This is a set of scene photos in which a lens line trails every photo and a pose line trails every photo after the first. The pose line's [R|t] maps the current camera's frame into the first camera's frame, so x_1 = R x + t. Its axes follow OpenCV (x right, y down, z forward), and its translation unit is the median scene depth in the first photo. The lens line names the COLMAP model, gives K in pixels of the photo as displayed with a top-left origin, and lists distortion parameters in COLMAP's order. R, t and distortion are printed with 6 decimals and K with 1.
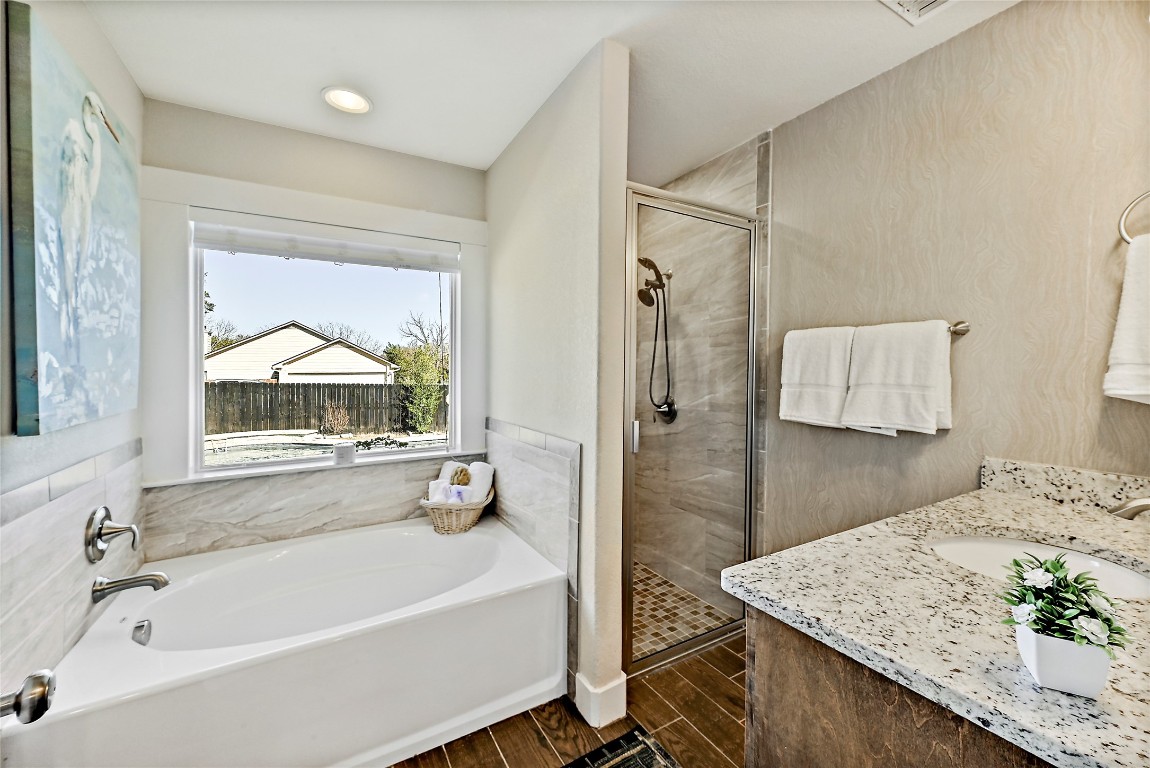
lens RADIAL K [[457.1, 0, 575.0], [0, 457.1, 384.0], [0, 0, 1]] dist [0.000986, 0.000117]
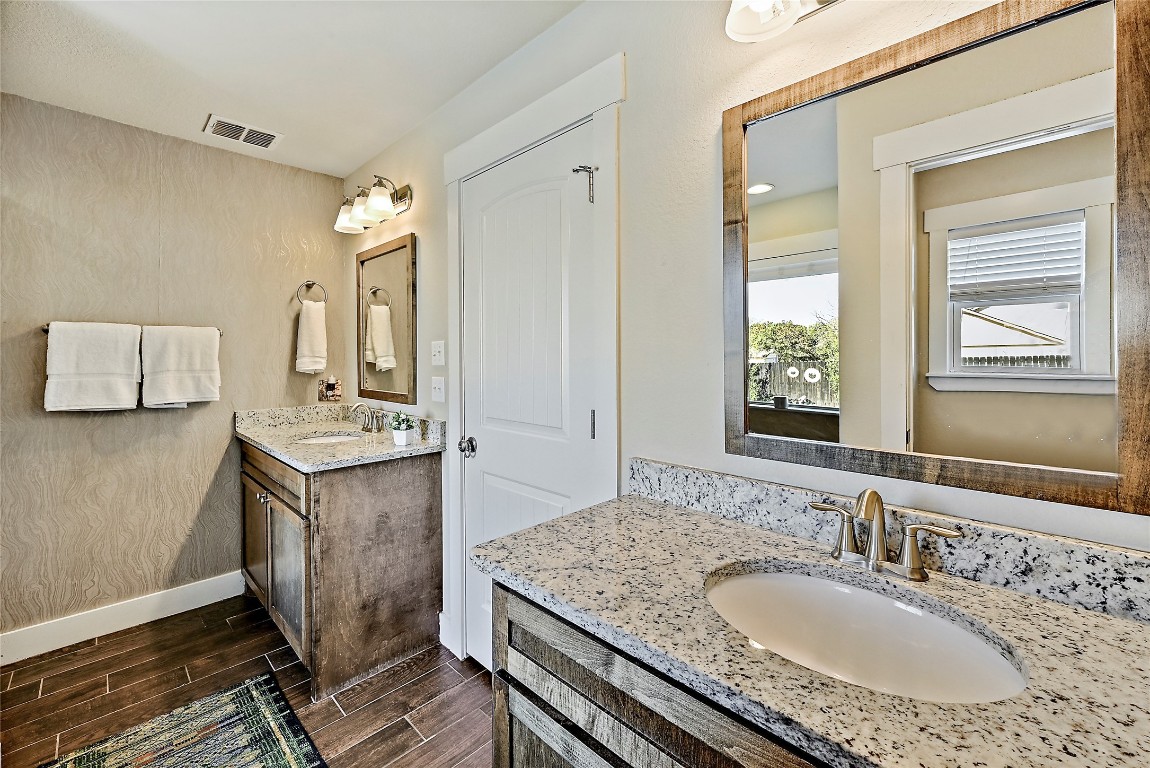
lens RADIAL K [[463.8, 0, 571.6], [0, 463.8, 361.2], [0, 0, 1]] dist [0.001303, 0.000058]
pose [[-0.245491, -0.010601, 0.969341, -0.984463], [0.032284, 0.999296, 0.019104, -0.015749], [-0.968861, 0.035984, -0.244976, 0.201814]]
